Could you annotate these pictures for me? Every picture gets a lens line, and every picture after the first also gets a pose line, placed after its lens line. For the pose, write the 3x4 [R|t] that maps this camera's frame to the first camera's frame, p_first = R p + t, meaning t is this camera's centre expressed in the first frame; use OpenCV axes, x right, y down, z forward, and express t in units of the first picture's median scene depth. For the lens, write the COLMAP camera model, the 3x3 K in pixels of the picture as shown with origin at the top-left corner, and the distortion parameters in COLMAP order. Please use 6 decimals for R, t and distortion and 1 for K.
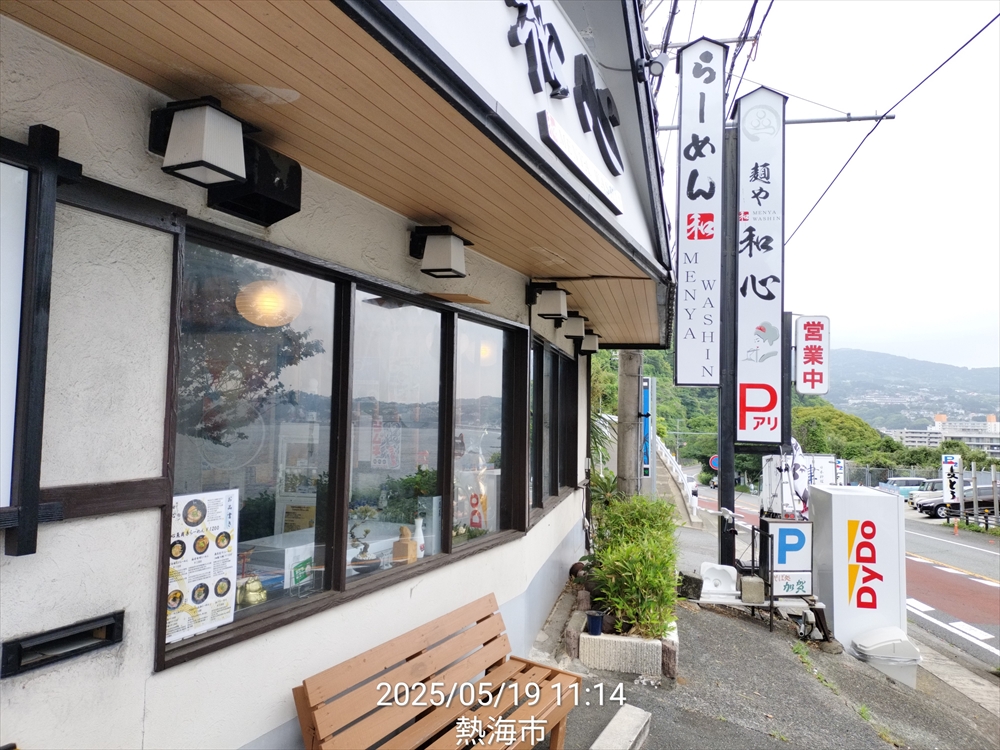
lens RADIAL K [[747.1, 0, 502.5], [0, 747.1, 370.9], [0, 0, 1]] dist [0.035940, -0.038257]
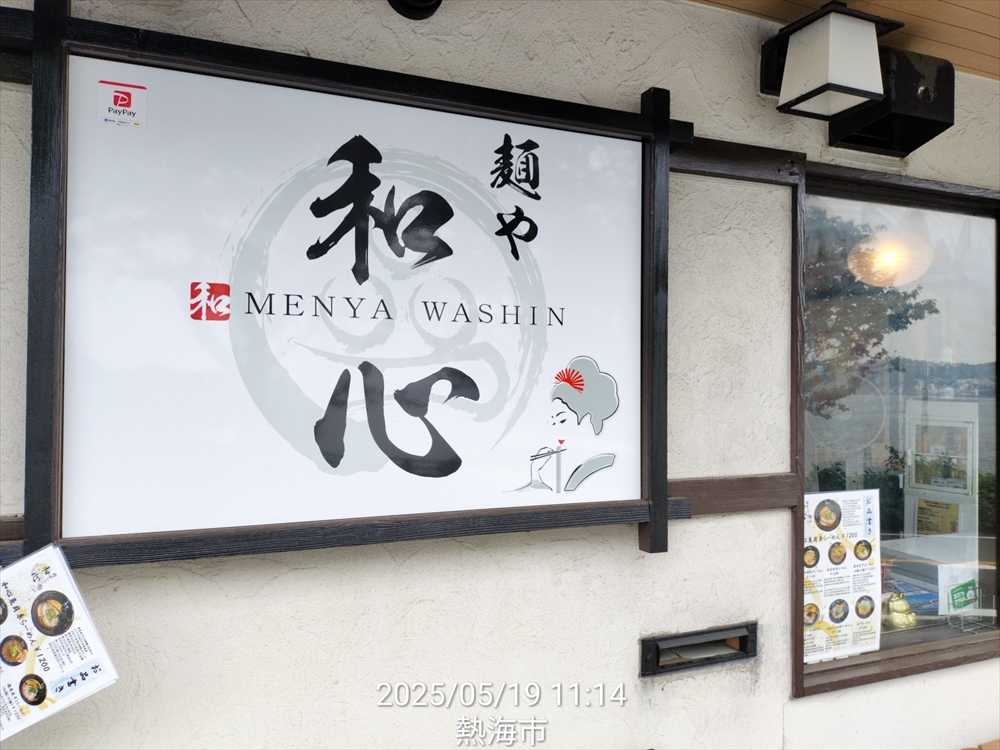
lens RADIAL K [[747.1, 0, 499.5], [0, 747.1, 371.0], [0, 0, 1]] dist [0.035940, -0.038257]
pose [[0.727813, -0.021395, -0.685442, -0.101485], [0.049444, 0.998549, 0.021332, -0.009071], [0.683991, -0.049417, 0.727814, 0.150897]]
